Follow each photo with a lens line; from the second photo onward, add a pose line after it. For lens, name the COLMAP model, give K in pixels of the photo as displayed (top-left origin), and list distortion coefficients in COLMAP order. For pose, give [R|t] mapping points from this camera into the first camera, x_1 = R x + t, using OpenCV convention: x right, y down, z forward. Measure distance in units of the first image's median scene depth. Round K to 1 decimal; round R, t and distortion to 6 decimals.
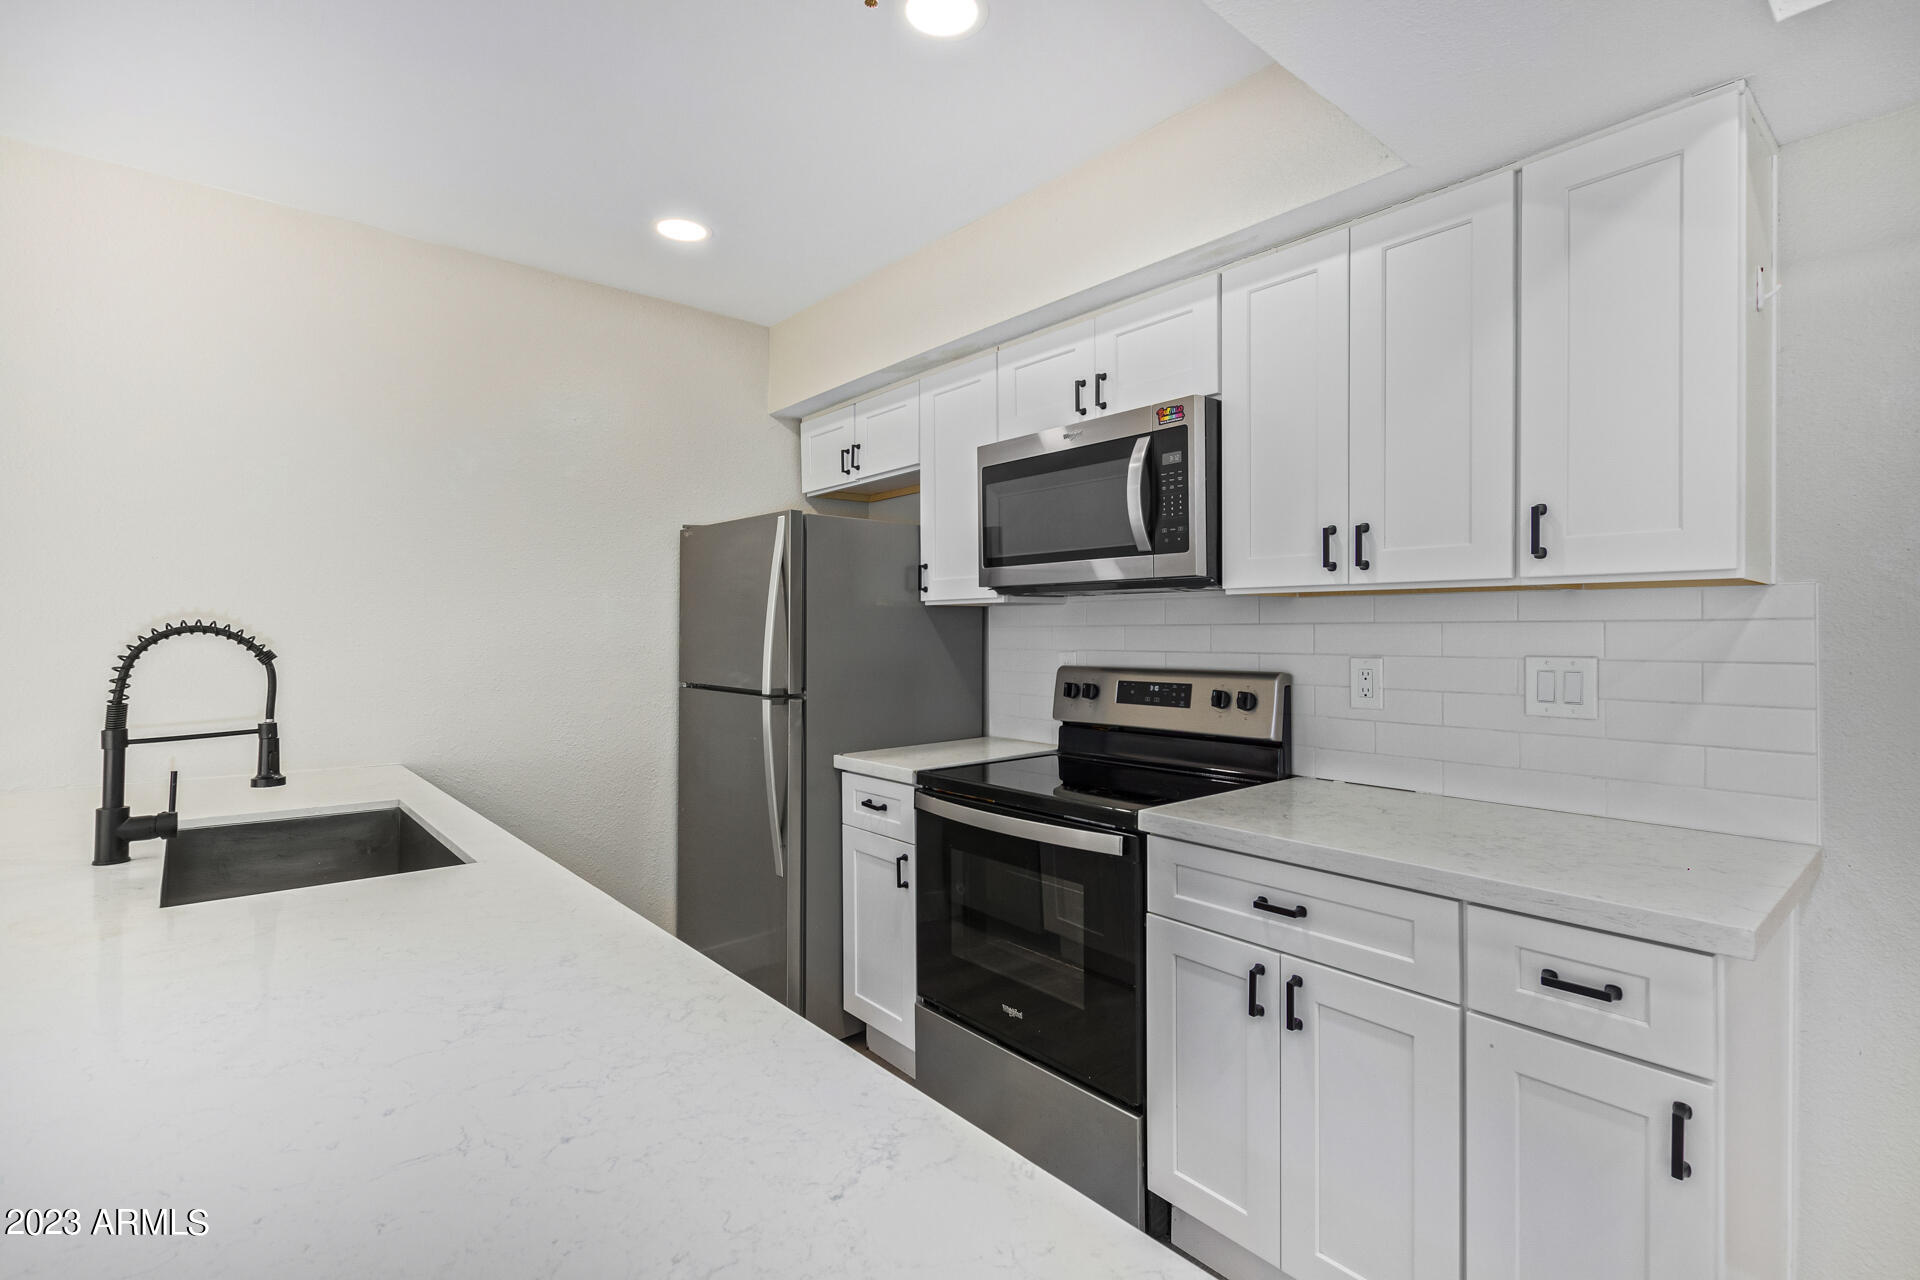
lens RADIAL K [[878.3, 0, 957.5], [0, 878.3, 631.0], [0, 0, 1]] dist [0.006538, -0.003843]
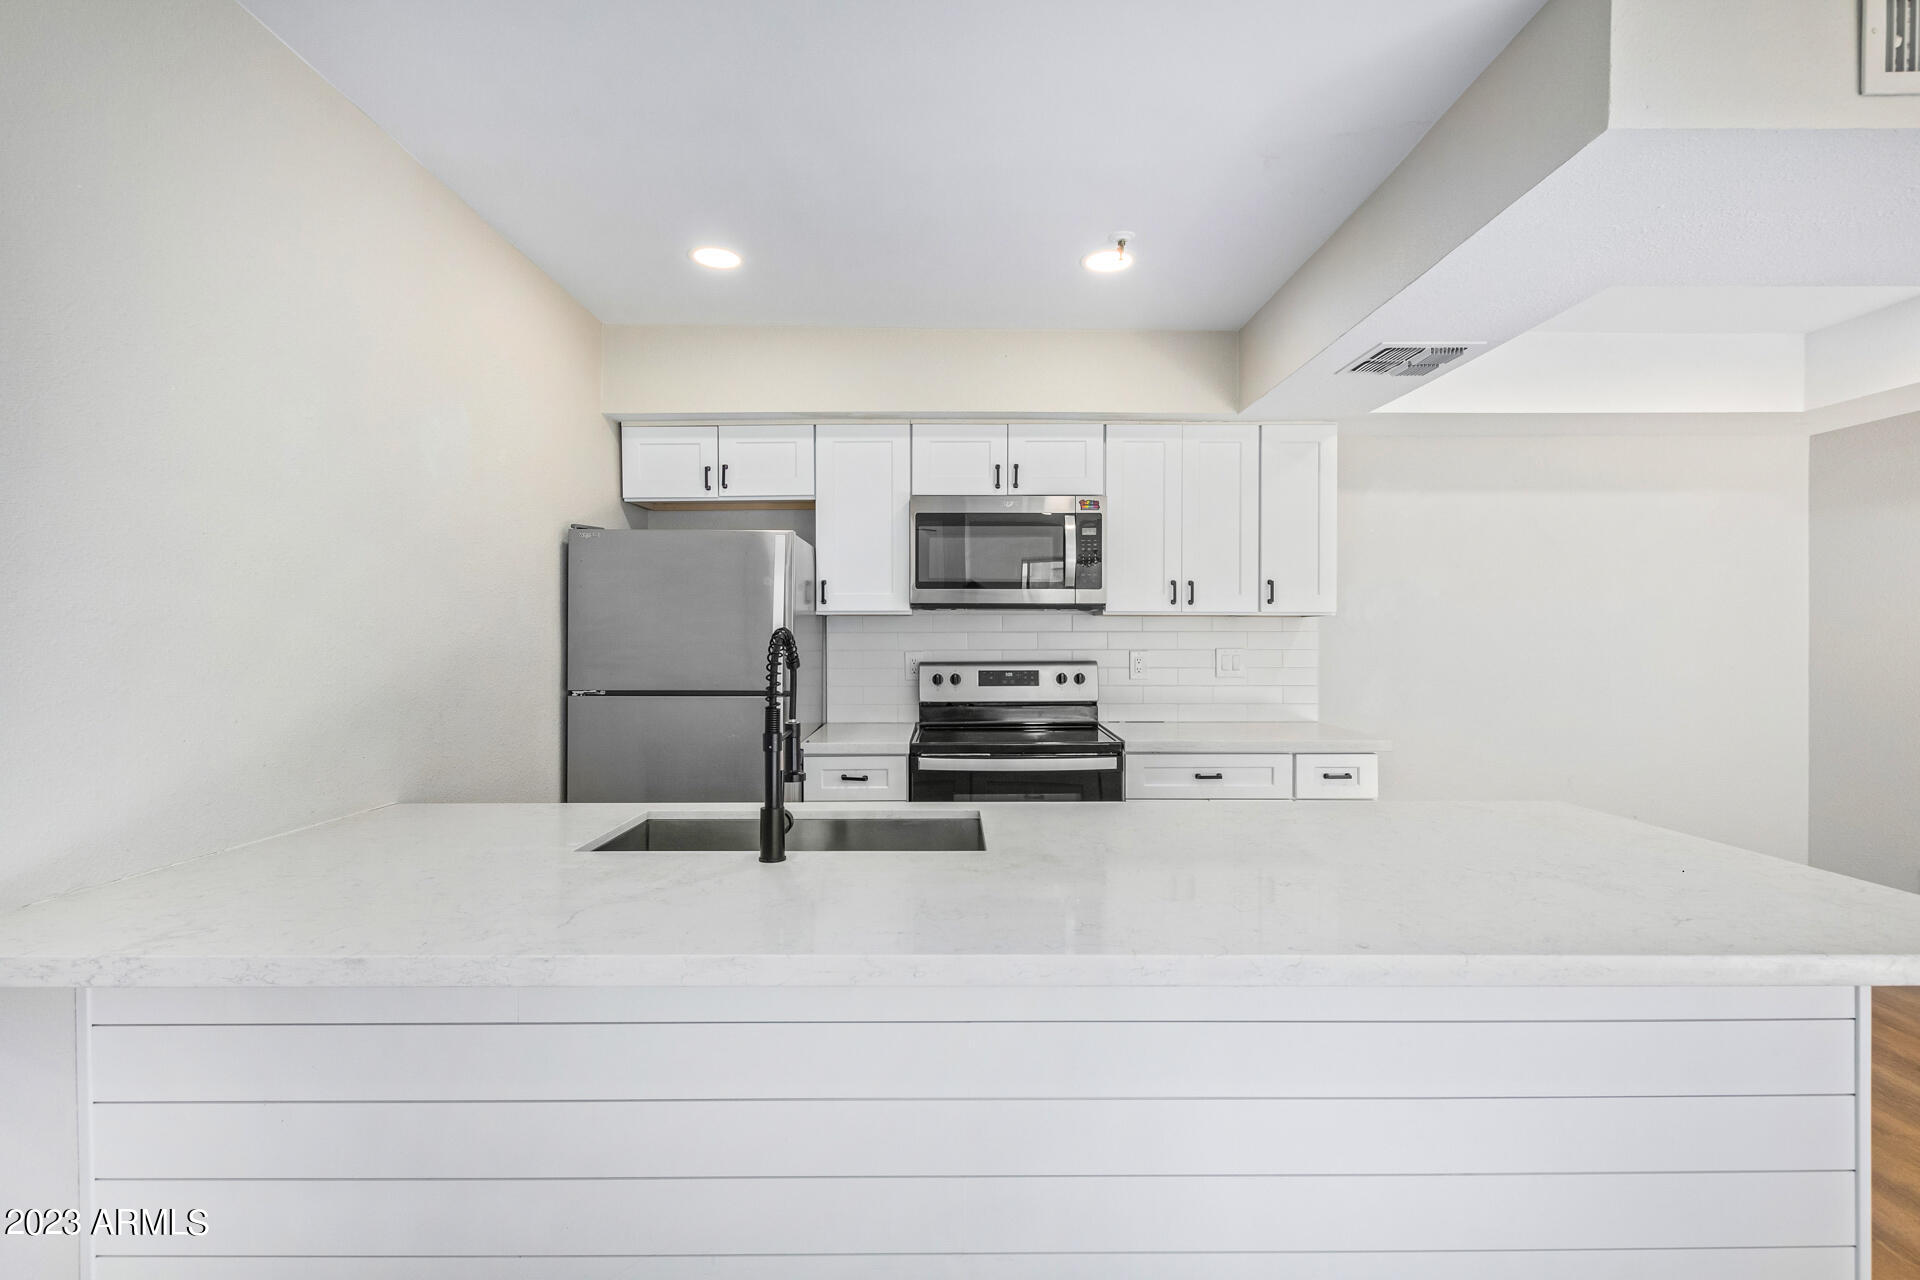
lens RADIAL K [[878.3, 0, 956.3], [0, 878.3, 635.9], [0, 0, 1]] dist [0.006538, -0.003843]
pose [[0.654135, -0.000767, 0.756378, -1.326510], [-0.001007, 0.999998, 0.001885, -0.004114], [-0.756377, -0.001994, 0.654132, 0.123237]]
